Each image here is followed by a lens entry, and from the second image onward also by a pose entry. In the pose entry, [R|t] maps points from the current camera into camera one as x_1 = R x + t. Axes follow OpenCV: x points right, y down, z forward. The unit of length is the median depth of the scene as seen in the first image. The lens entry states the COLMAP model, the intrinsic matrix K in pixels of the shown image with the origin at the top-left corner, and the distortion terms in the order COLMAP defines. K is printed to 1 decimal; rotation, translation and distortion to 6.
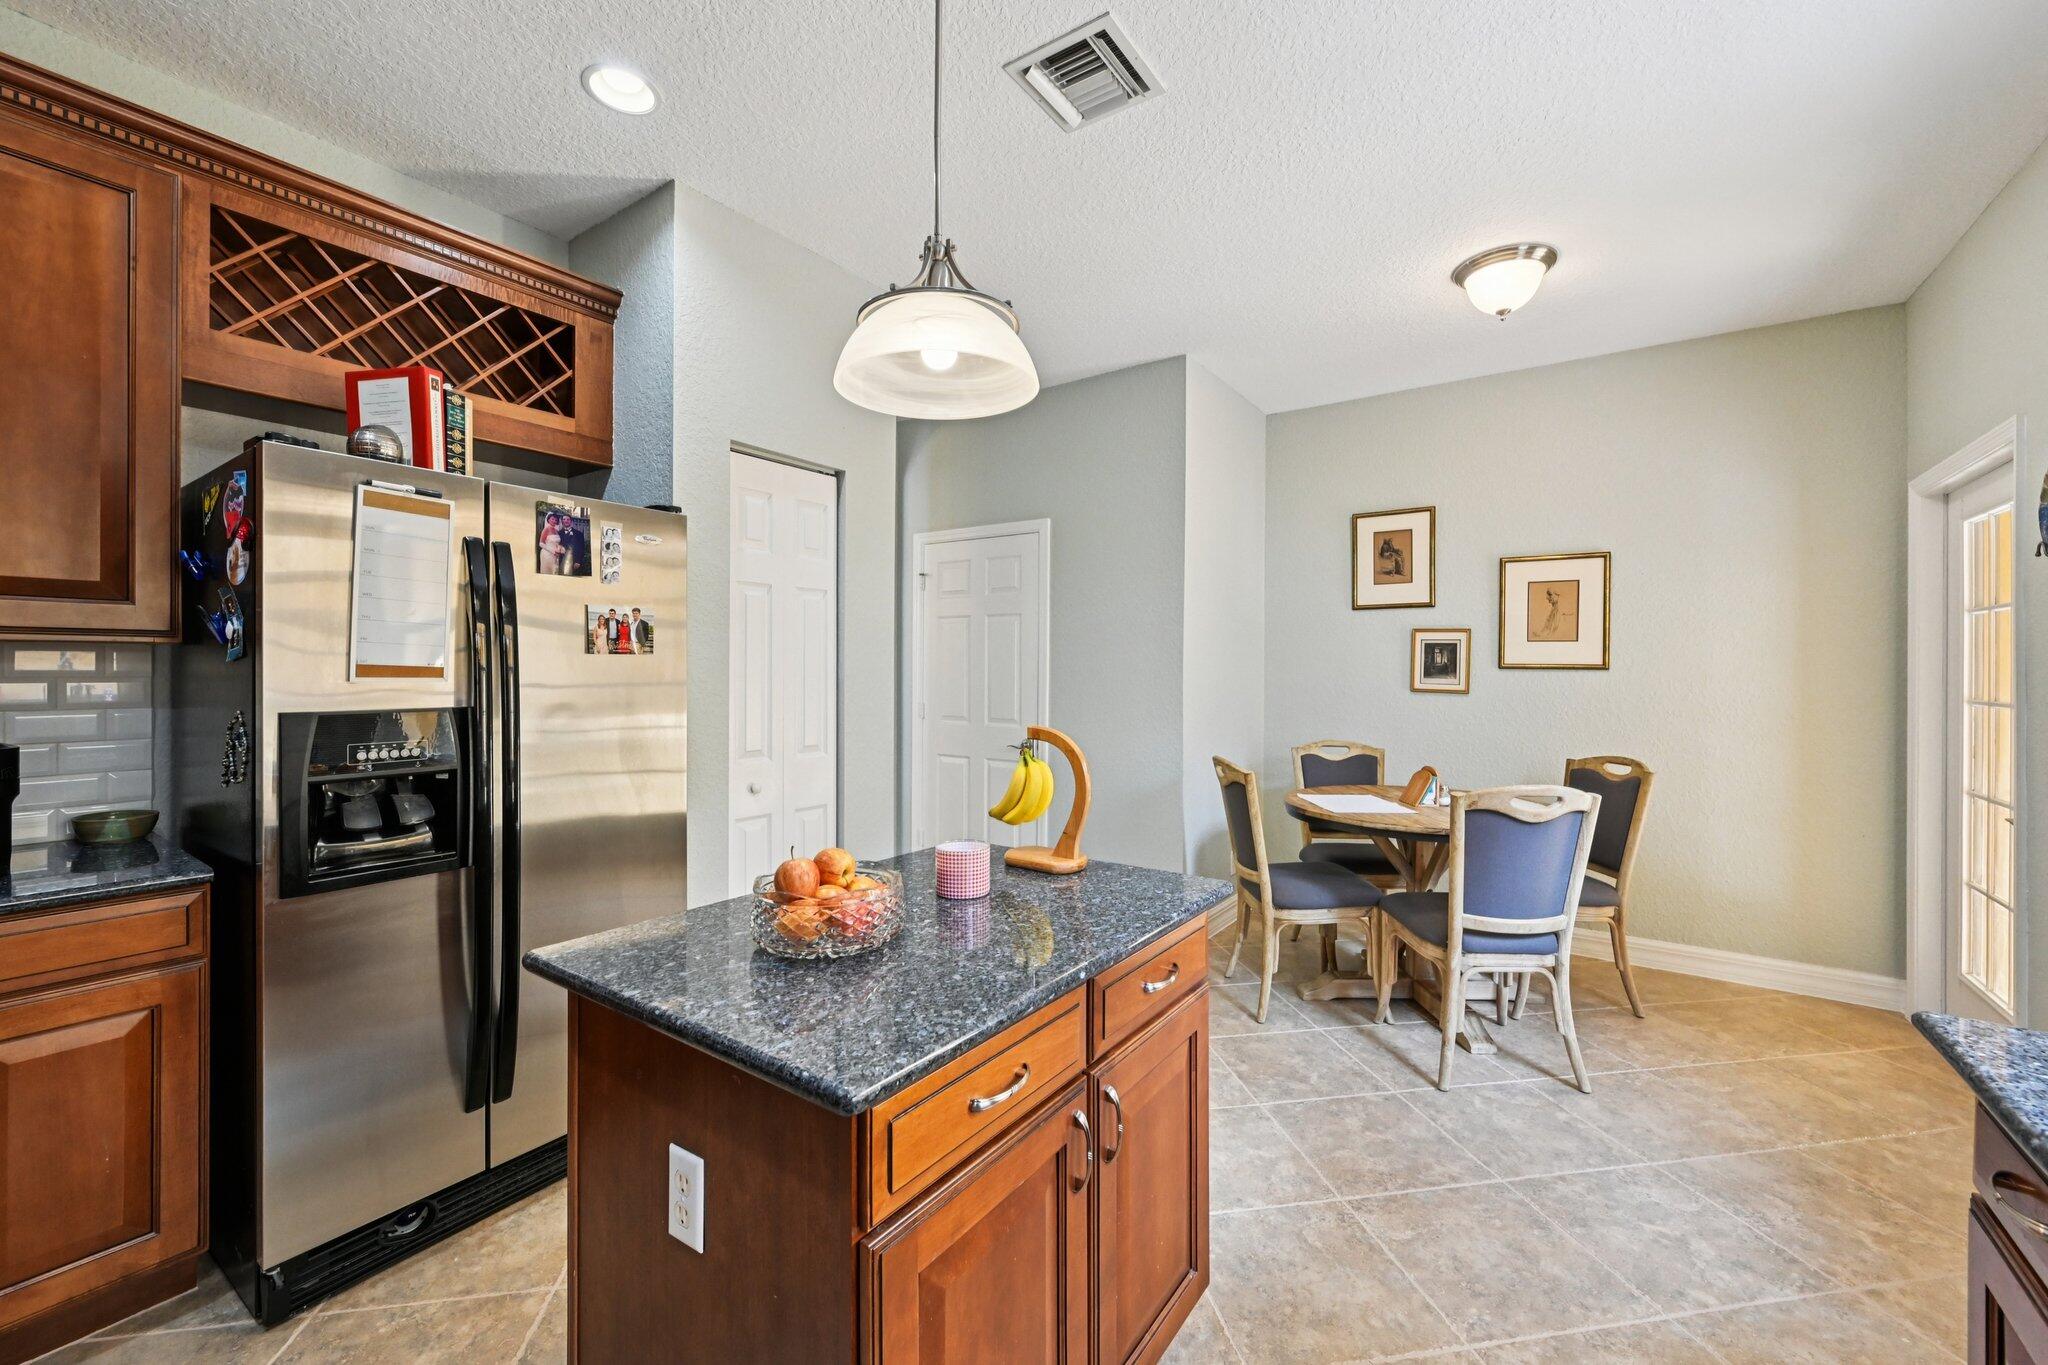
lens RADIAL K [[817.5, 0, 1019.5], [0, 817.5, 682.6], [0, 0, 1]] dist [-0.002282, 0.000318]
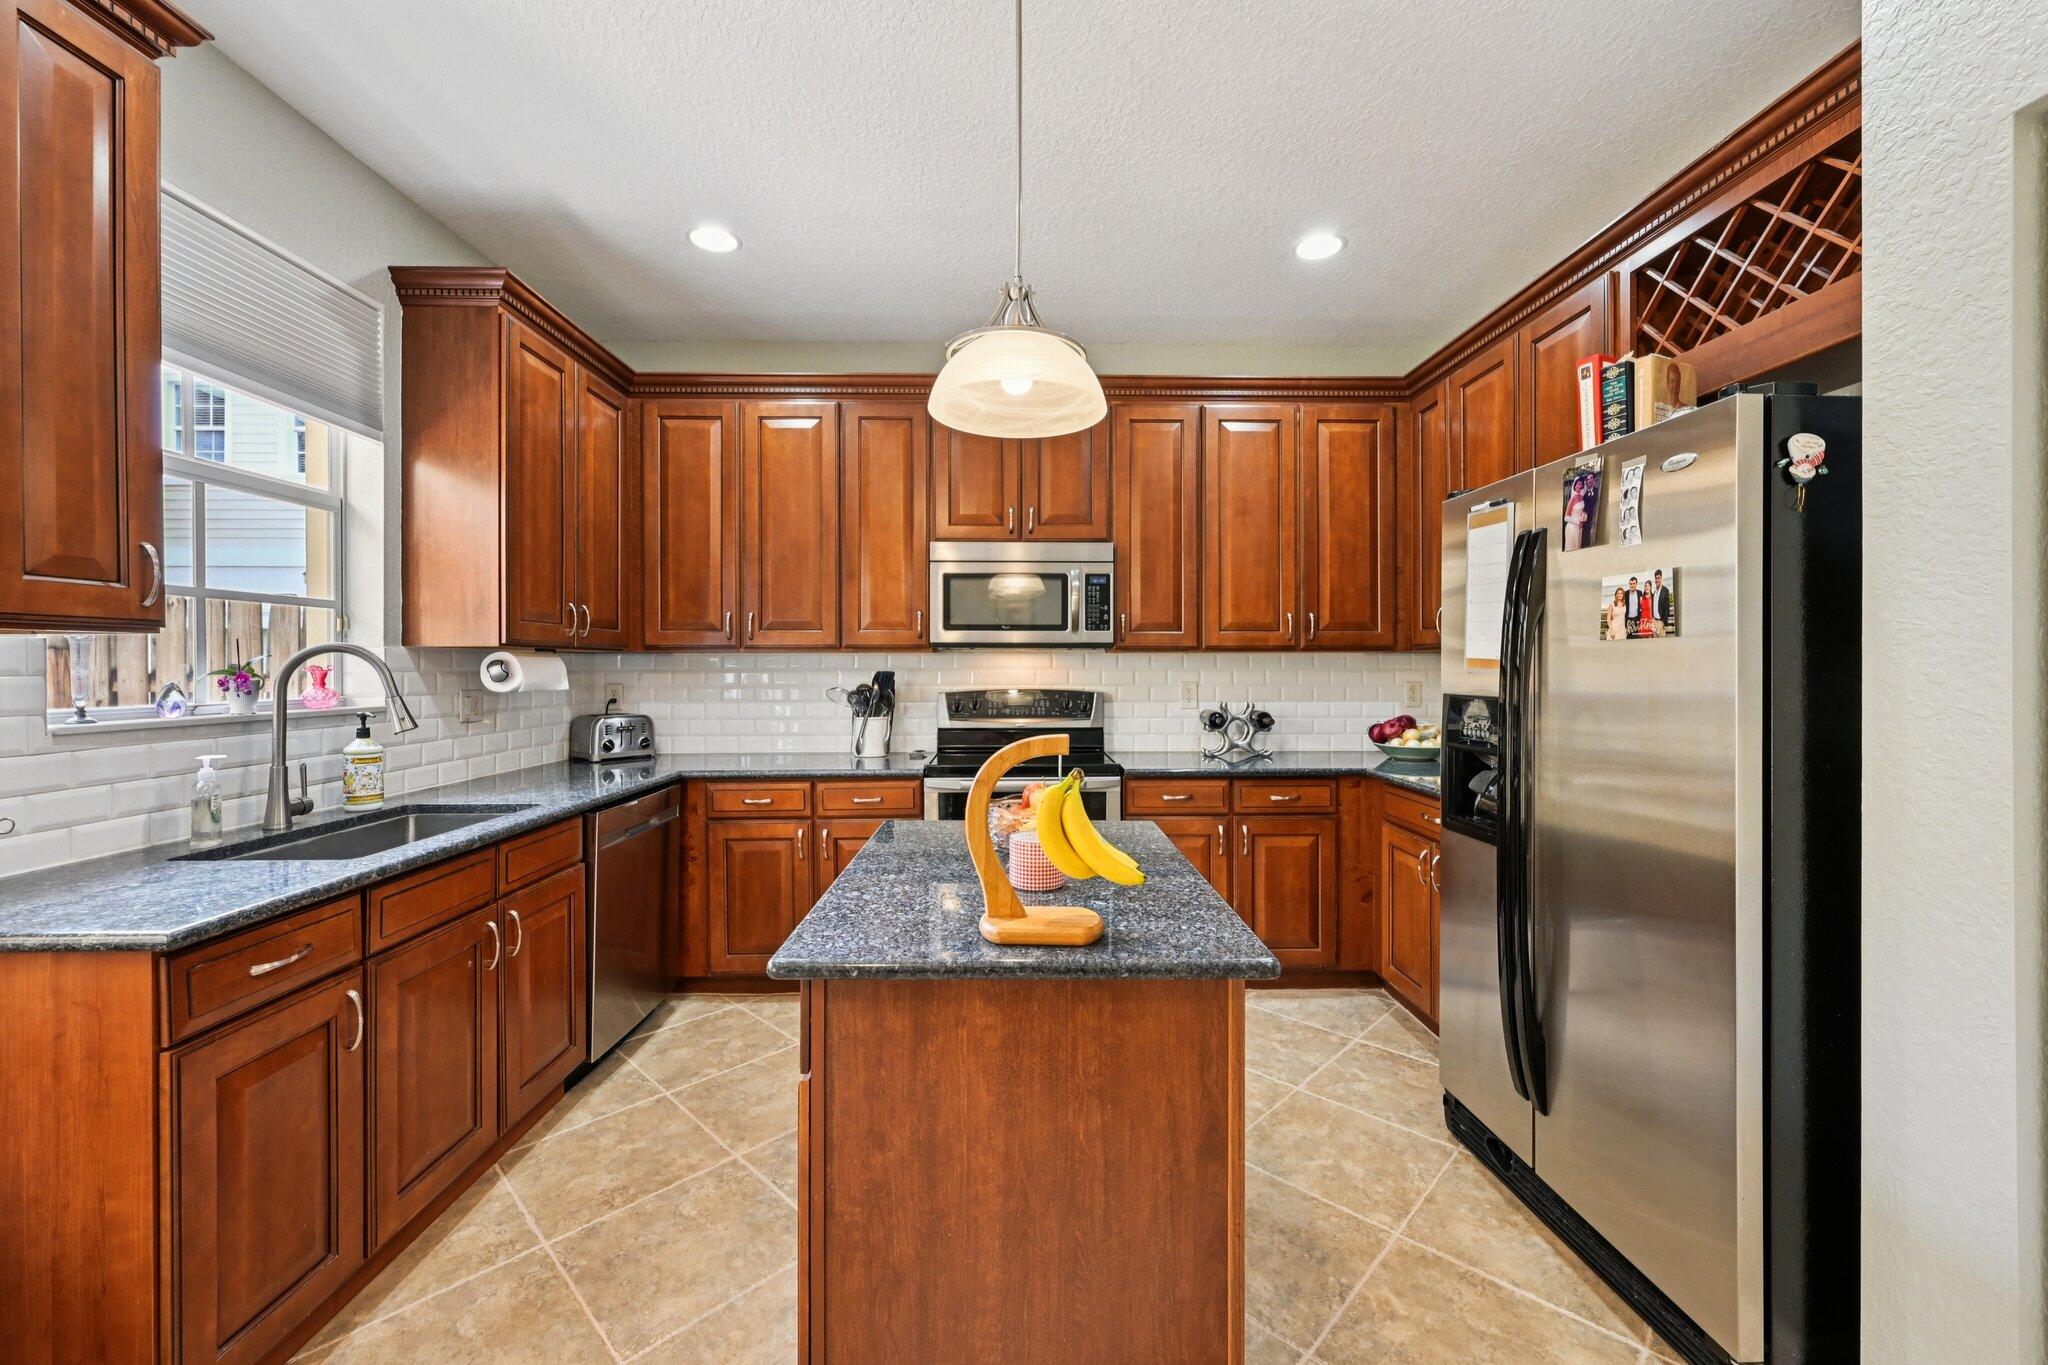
lens RADIAL K [[817.5, 0, 1023.6], [0, 817.5, 669.2], [0, 0, 1]] dist [-0.002282, 0.000318]
pose [[-0.805945, 0.008184, -0.591934, 0.380400], [0.001358, 0.999927, 0.011975, -0.017755], [0.591989, 0.008847, -0.805897, 1.282393]]
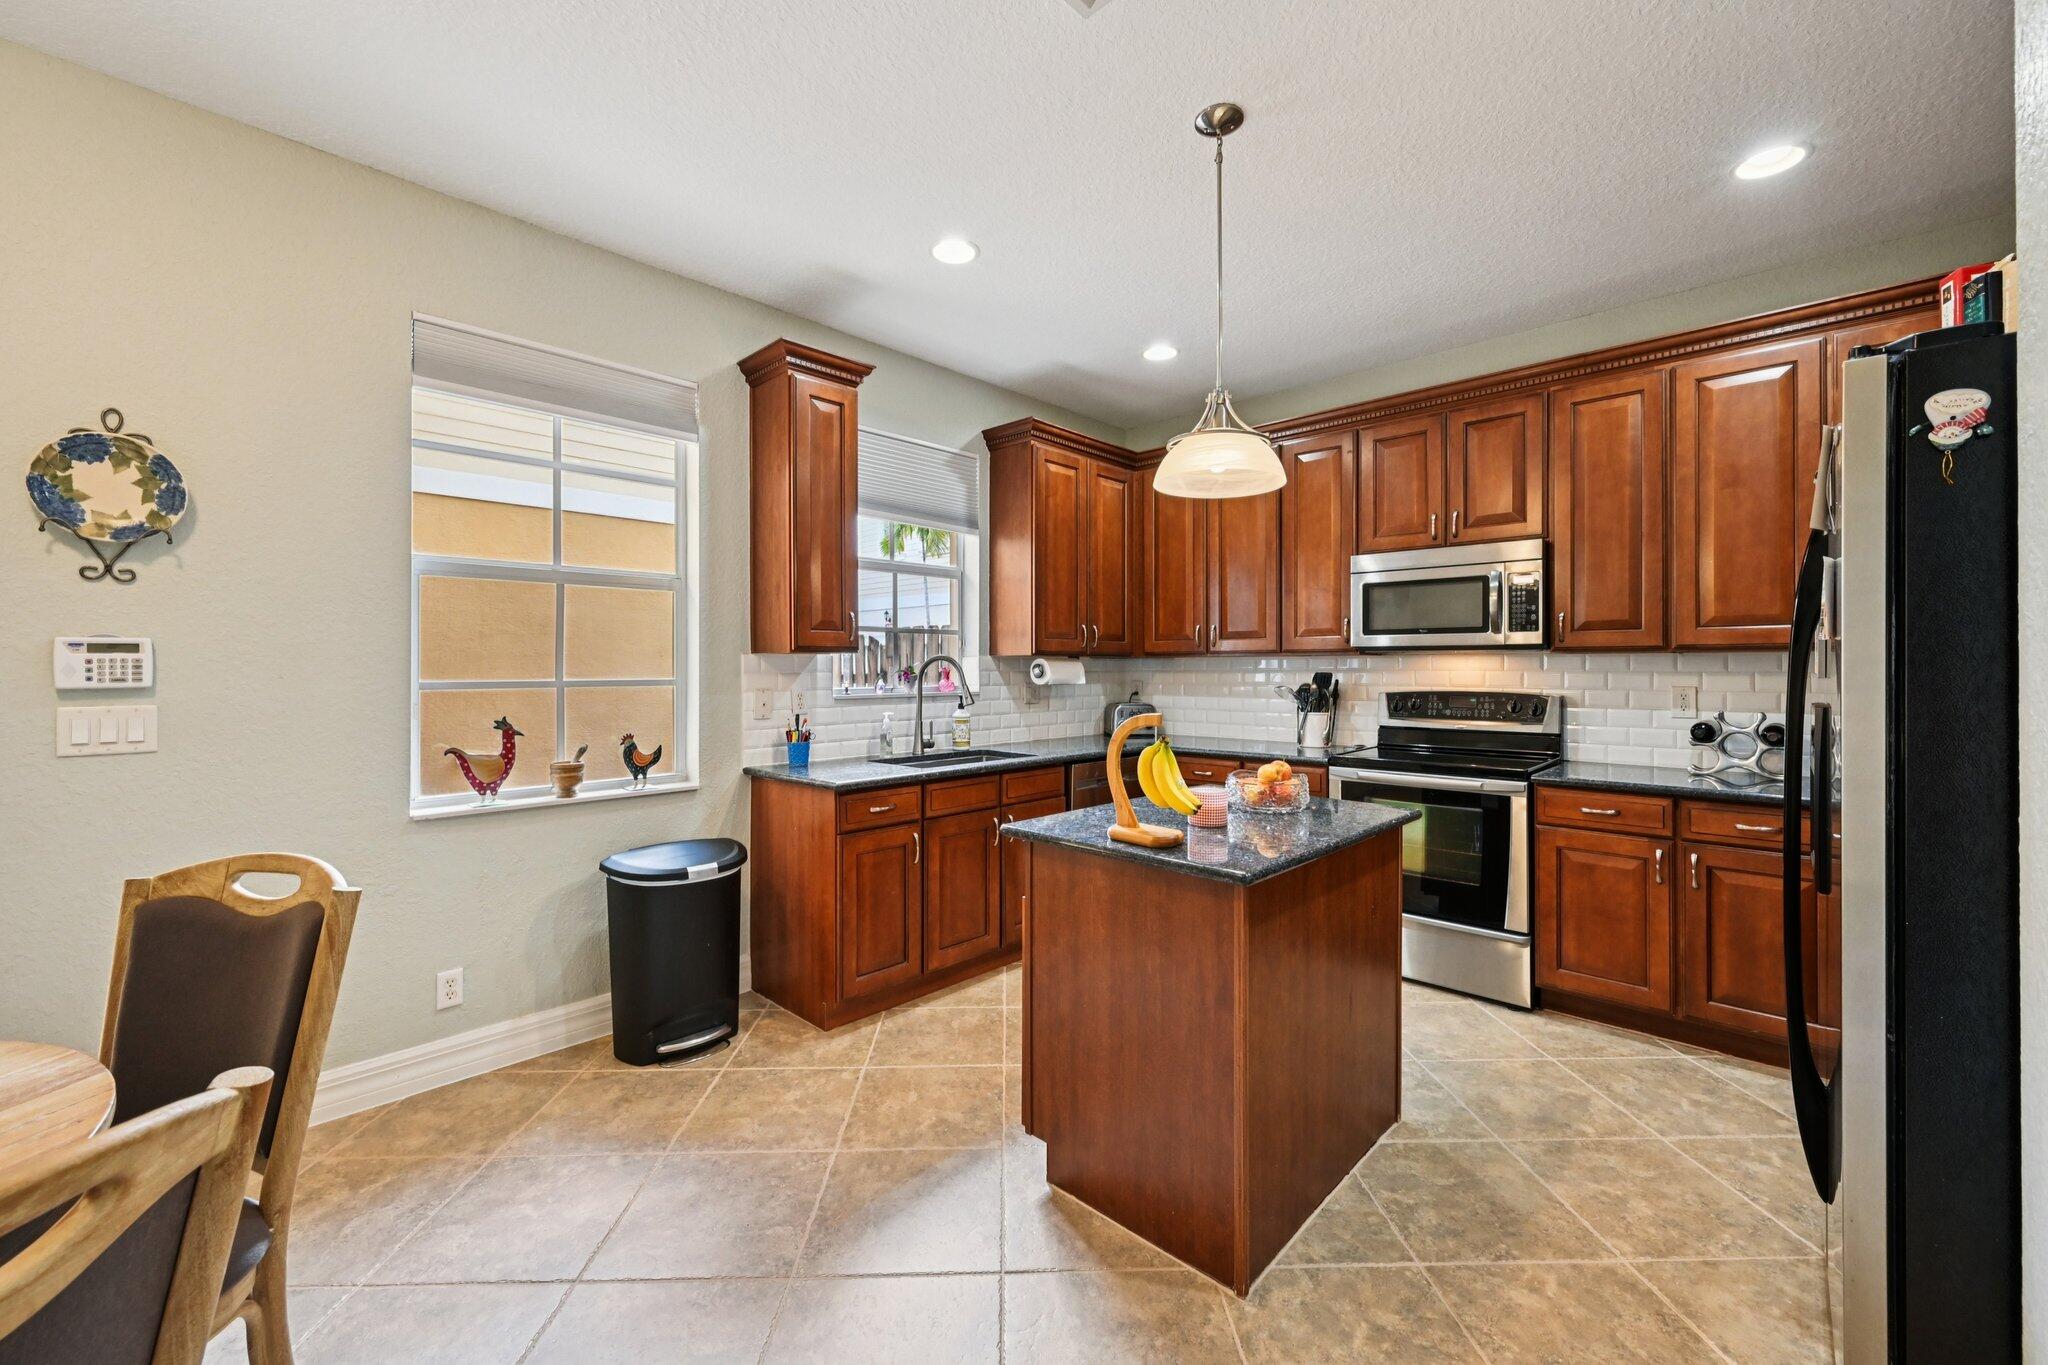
lens RADIAL K [[817.5, 0, 1021.6], [0, 817.5, 667.9], [0, 0, 1]] dist [-0.002282, 0.000318]
pose [[-0.988552, 0.005742, 0.150773, 0.027390], [0.006801, 0.999956, 0.006511, -0.021151], [-0.150729, 0.007462, -0.988547, 1.739071]]
